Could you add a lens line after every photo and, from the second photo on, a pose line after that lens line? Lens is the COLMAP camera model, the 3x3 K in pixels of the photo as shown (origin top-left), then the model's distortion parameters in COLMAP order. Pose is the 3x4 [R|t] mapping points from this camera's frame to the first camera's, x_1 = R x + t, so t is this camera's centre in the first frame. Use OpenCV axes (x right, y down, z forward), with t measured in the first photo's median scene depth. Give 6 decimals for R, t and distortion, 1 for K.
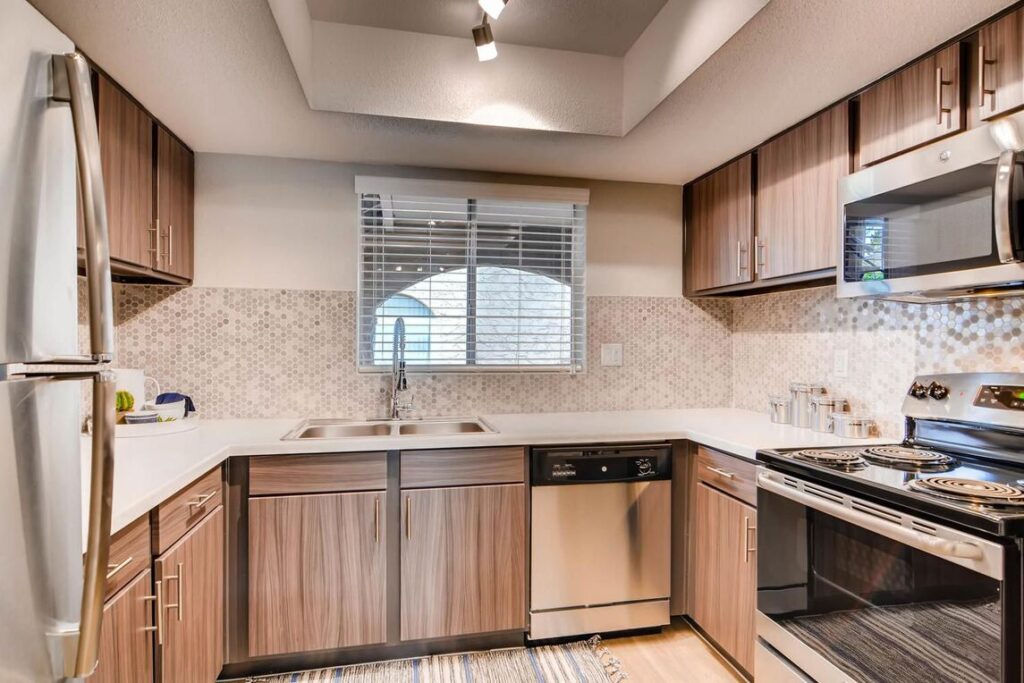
lens RADIAL K [[508.6, 0, 519.2], [0, 508.6, 345.3], [0, 0, 1]] dist [-0.014487, -0.000040]
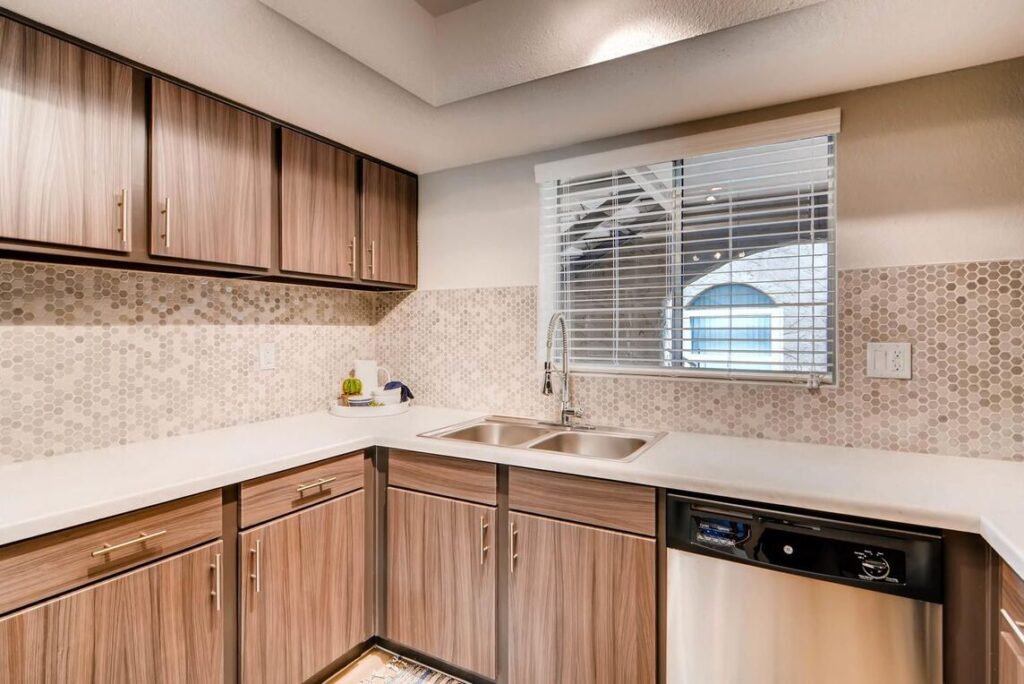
lens RADIAL K [[480.8, 0, 553.2], [0, 480.8, 330.3], [0, 0, 1]] dist [-0.005698, 0.000426]
pose [[0.769746, -0.005819, -0.638324, 0.286521], [-0.002964, 0.999915, -0.012690, -0.011443], [0.638344, 0.011660, 0.769663, 0.333050]]
